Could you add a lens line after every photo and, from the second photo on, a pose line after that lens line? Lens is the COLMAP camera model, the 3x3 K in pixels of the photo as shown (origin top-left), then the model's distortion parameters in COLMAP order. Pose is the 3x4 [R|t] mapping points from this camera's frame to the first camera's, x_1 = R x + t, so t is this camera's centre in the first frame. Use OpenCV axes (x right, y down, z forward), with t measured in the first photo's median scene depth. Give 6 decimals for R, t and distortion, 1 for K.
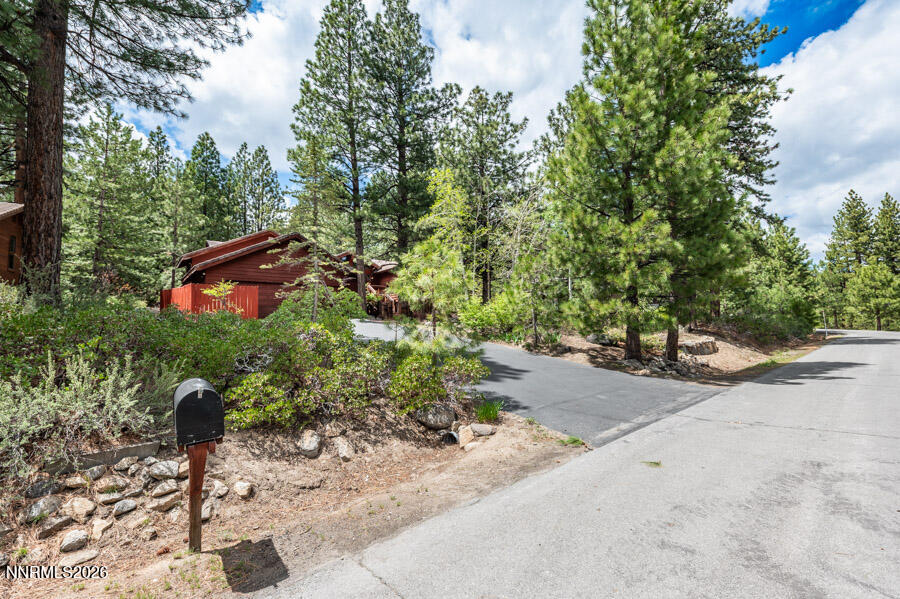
lens RADIAL K [[391.0, 0, 450.0], [0, 391.0, 299.5], [0, 0, 1]] dist [-0.000007, -0.000013]
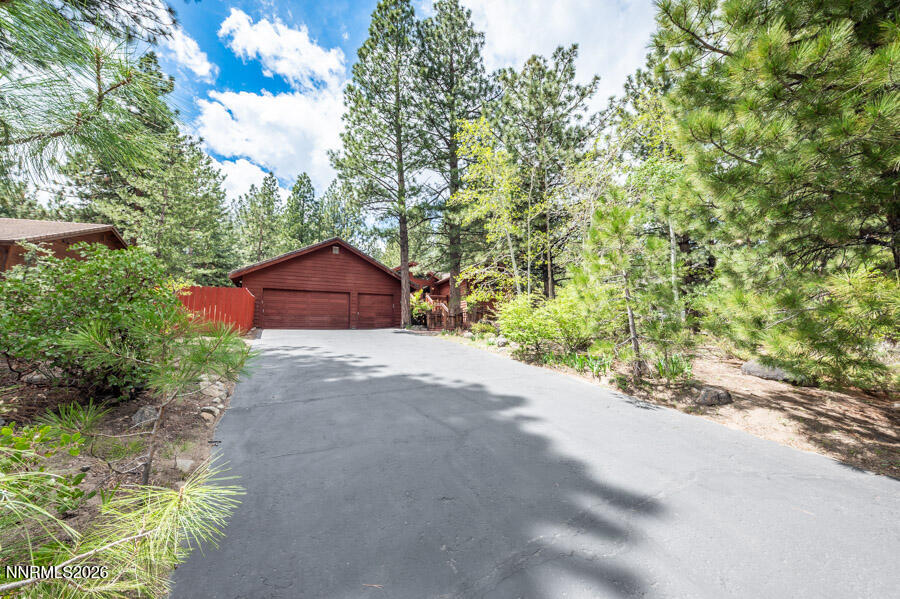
lens RADIAL K [[312.3, 0, 445.2], [0, 312.3, 303.8], [0, 0, 1]] dist [-0.000823, -0.000144]
pose [[0.967999, -0.016799, -0.250389, 0.048775], [0.009040, 0.999444, -0.032107, 0.017316], [0.250789, 0.028816, 0.967613, 0.332593]]
